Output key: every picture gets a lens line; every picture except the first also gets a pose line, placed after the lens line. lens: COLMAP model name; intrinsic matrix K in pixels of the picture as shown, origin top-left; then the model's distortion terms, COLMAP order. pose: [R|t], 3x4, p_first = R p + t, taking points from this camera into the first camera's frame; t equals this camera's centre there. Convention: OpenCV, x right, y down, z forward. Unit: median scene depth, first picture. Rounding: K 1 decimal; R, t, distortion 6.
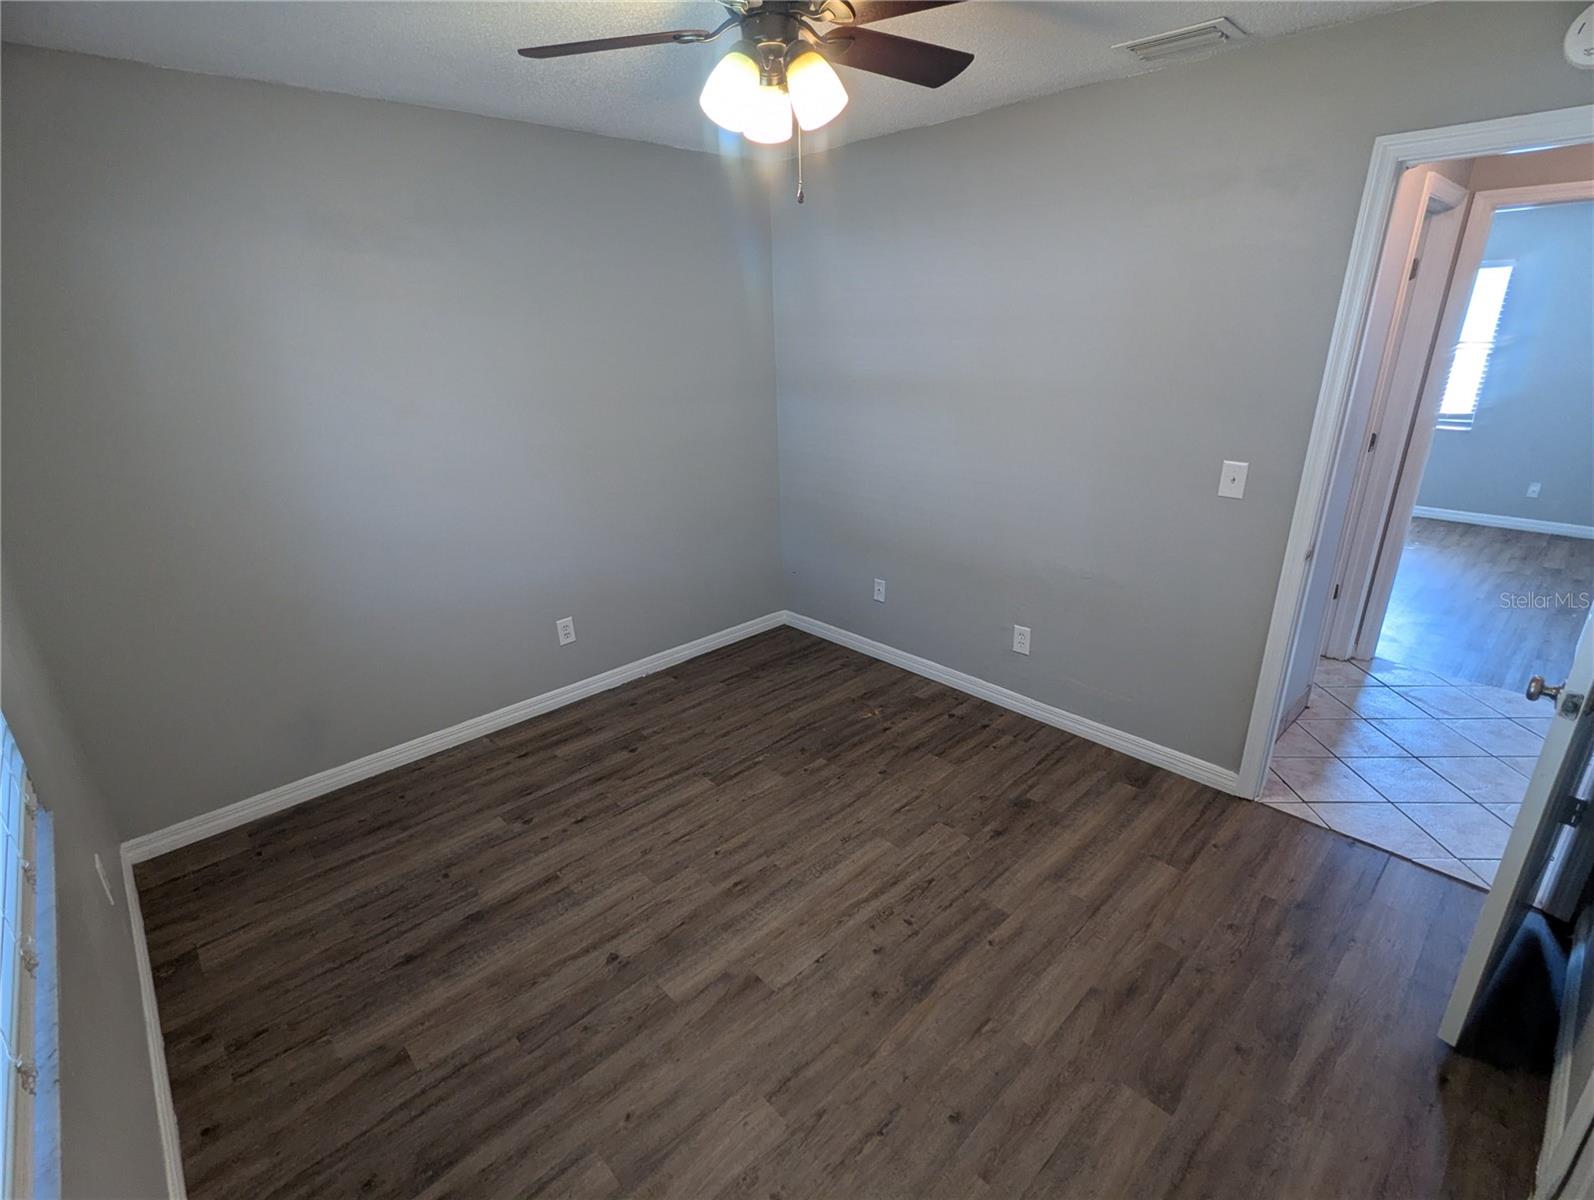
lens RADIAL K [[754.9, 0, 797.2], [0, 754.9, 599.8], [0, 0, 1]] dist [0.000118, 0.000092]
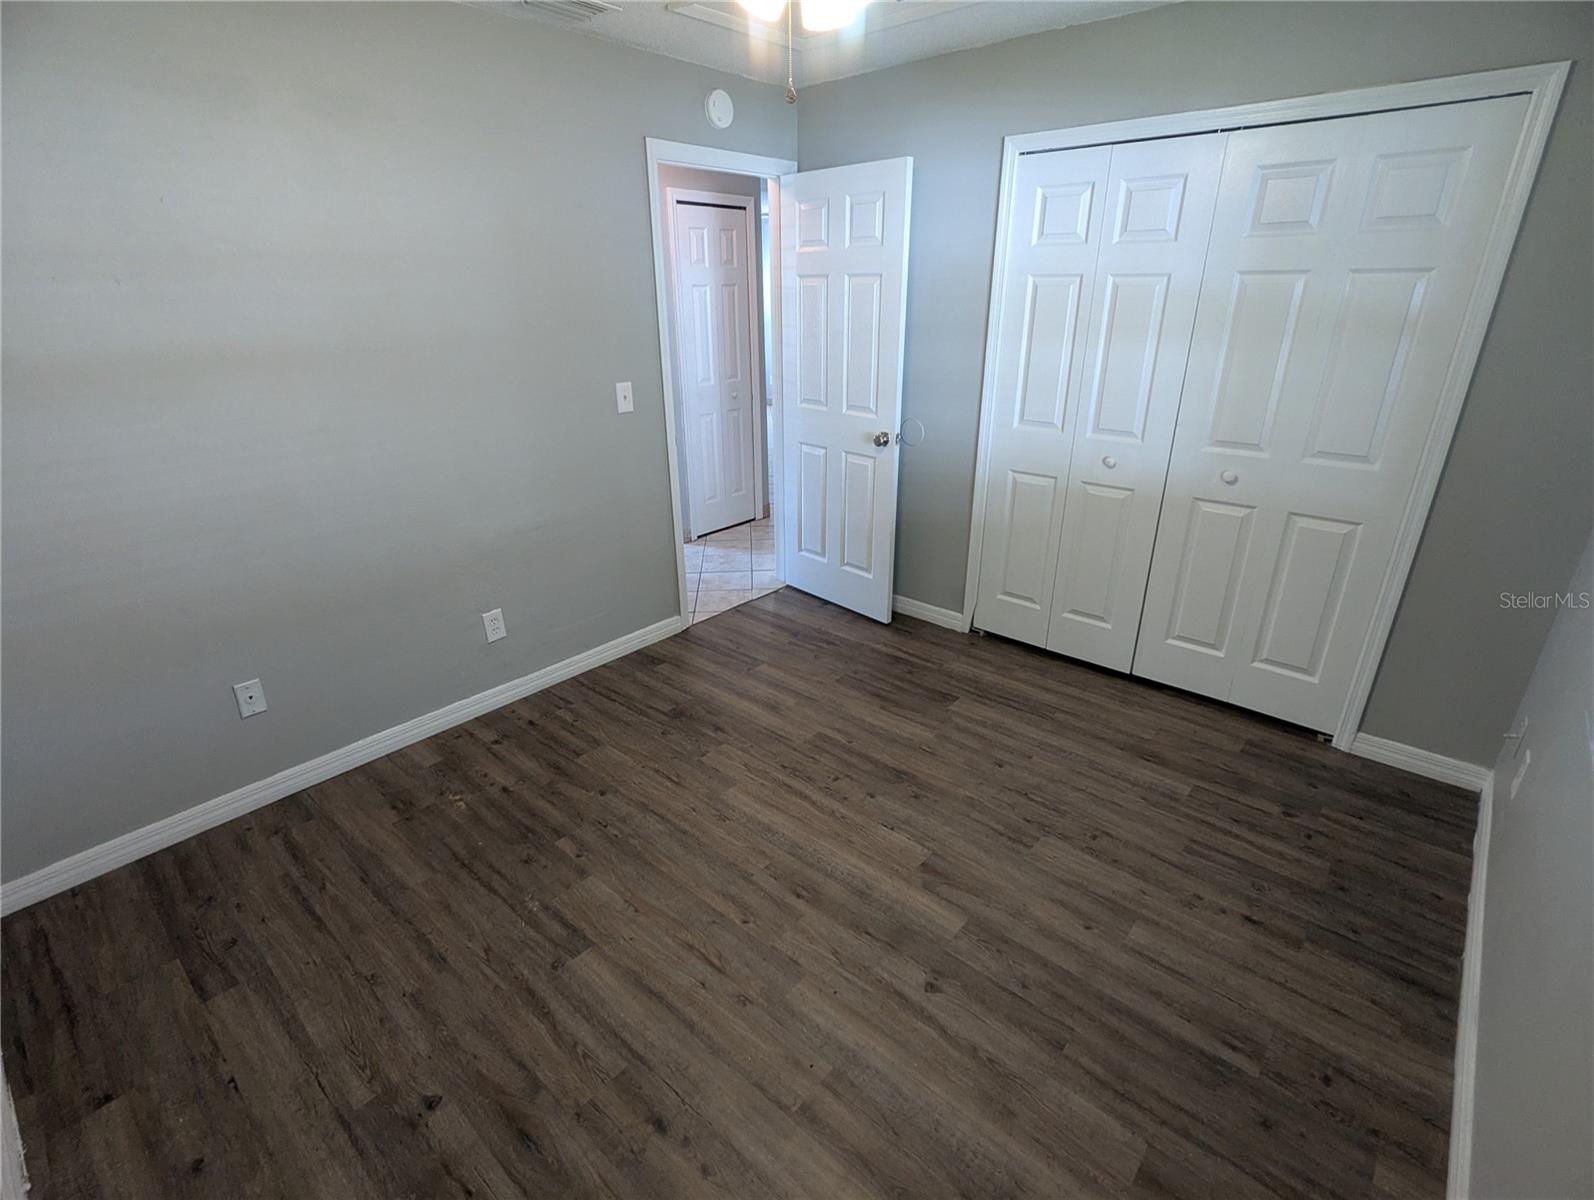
lens RADIAL K [[754.9, 0, 798.4], [0, 754.9, 597.0], [0, 0, 1]] dist [0.000118, 0.000092]
pose [[-0.088756, -0.359333, 0.928979, -0.852818], [0.355681, 0.859736, 0.366532, -0.270018], [-0.930383, 0.362952, 0.051501, 0.918876]]
